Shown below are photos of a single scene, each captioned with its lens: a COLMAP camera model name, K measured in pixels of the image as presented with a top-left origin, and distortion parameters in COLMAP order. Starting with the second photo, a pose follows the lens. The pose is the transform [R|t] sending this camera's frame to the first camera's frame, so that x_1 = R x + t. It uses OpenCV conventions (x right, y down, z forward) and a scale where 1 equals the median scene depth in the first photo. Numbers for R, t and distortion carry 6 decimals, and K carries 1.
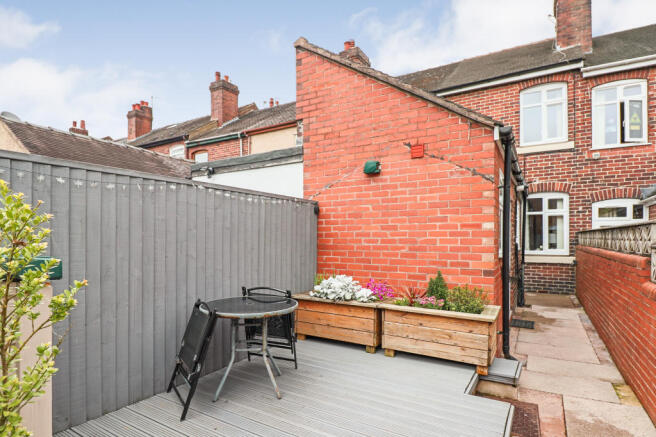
lens RADIAL K [[345.6, 0, 334.7], [0, 345.6, 242.4], [0, 0, 1]] dist [-0.033333, -0.002502]
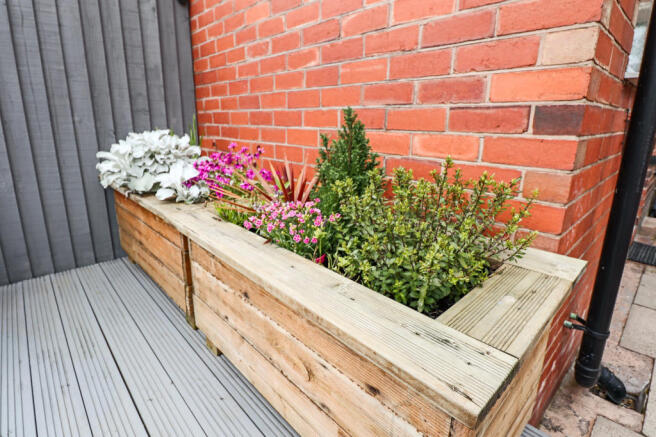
lens RADIAL K [[345.6, 0, 328.5], [0, 345.6, 215.5], [0, 0, 1]] dist [-0.033333, -0.002502]
pose [[0.961154, 0.078008, -0.264759, 0.323126], [-0.006110, 0.965009, 0.262147, 0.081963], [0.275945, -0.250346, 0.927998, 0.642911]]
